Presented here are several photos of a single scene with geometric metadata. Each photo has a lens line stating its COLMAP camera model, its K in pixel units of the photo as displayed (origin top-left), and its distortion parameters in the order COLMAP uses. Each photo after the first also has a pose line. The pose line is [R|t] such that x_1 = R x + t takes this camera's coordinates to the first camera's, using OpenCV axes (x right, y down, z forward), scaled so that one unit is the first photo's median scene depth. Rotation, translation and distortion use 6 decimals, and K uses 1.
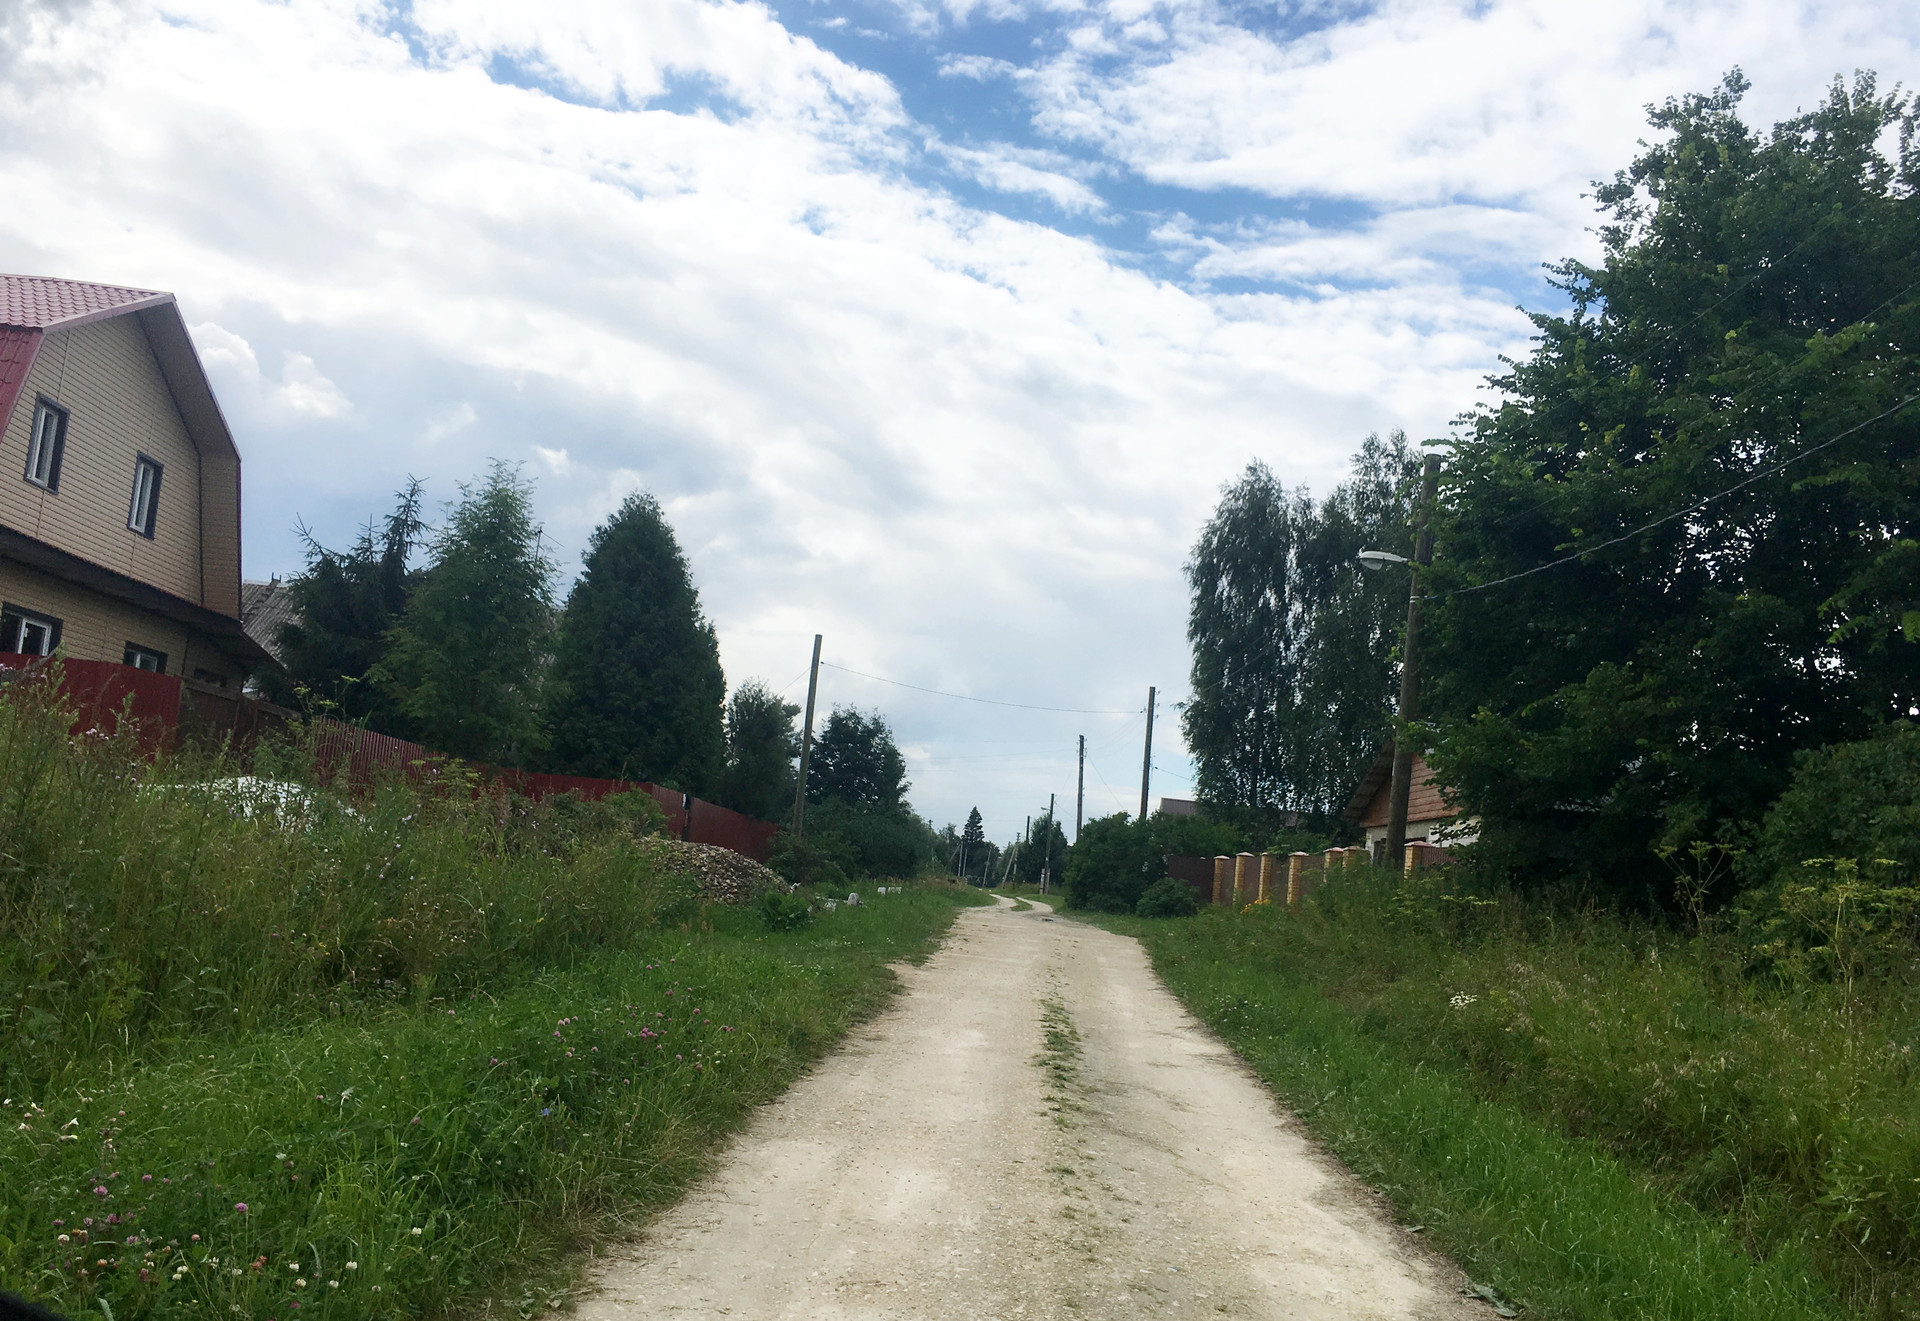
lens RADIAL K [[1603.9, 0, 964.0], [0, 1603.9, 663.5], [0, 0, 1]] dist [0.016769, 0.001505]
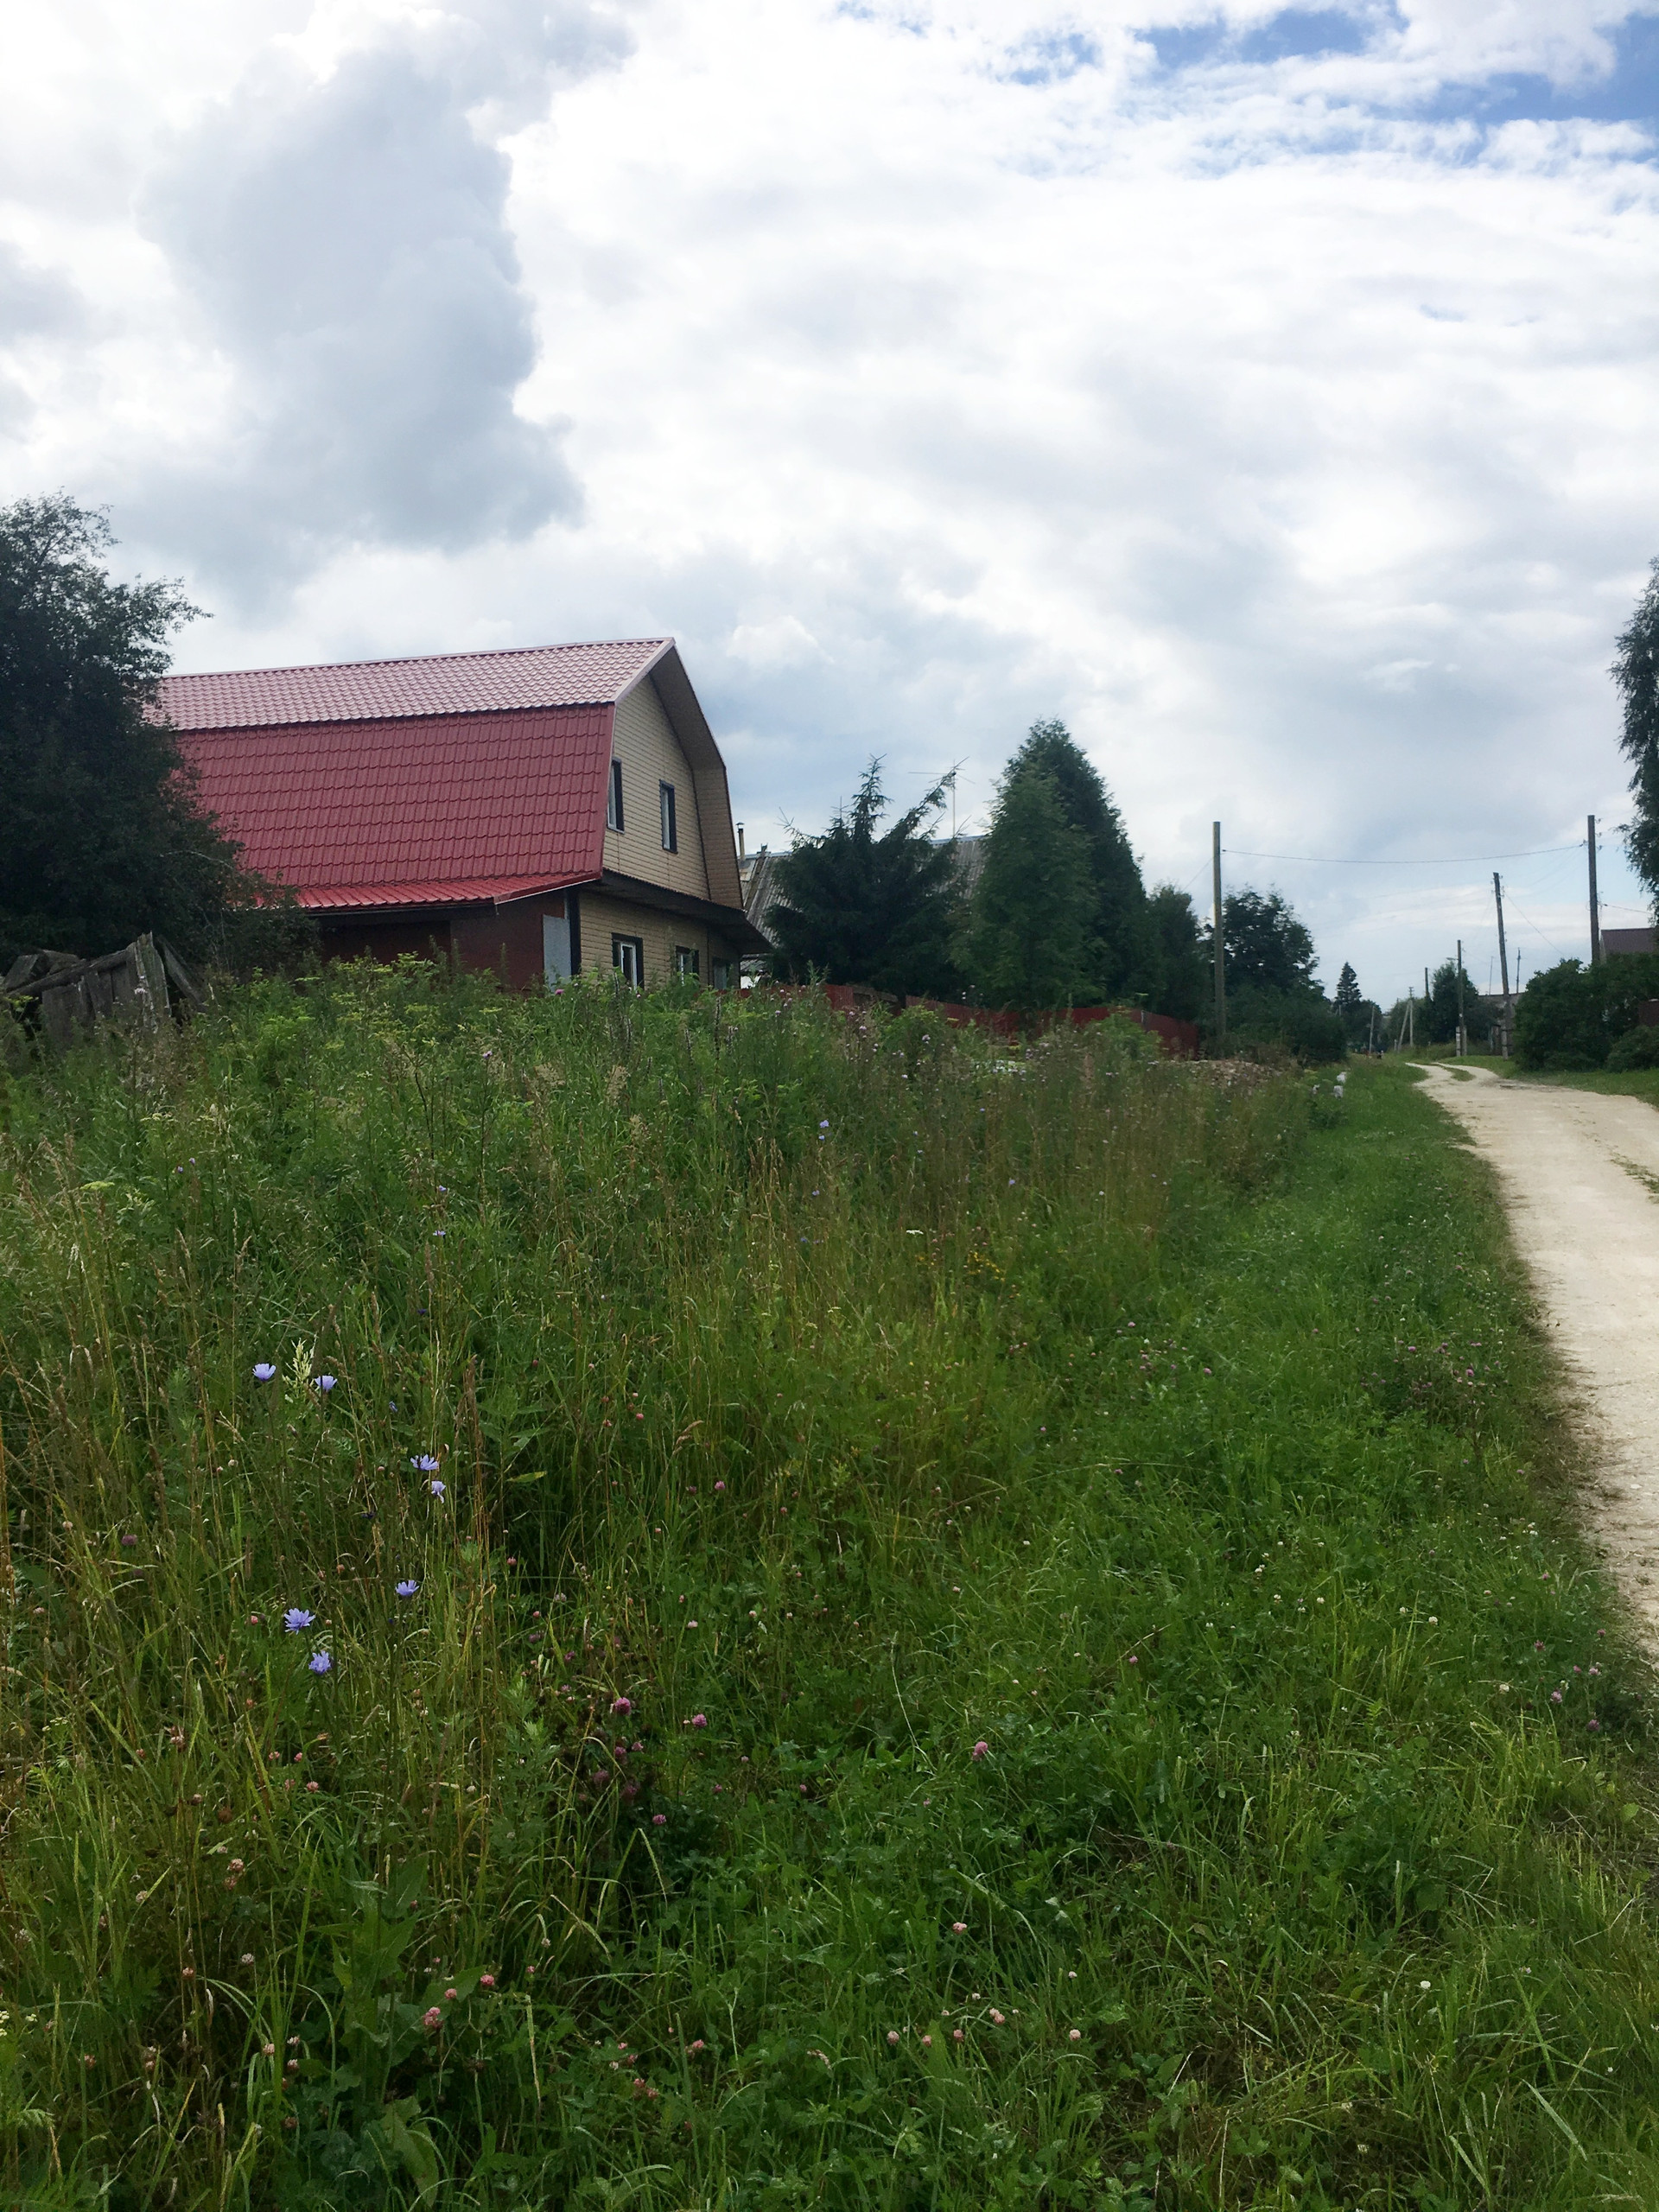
lens RADIAL K [[1821.5, 0, 823.1], [0, 1821.5, 1102.0], [0, 0, 1]] dist [0.006918, -0.046114]
pose [[0.954071, -0.116814, -0.275867, -0.037060], [0.155660, 0.980081, 0.123331, -0.025959], [0.255965, -0.160608, 0.953251, -0.126506]]
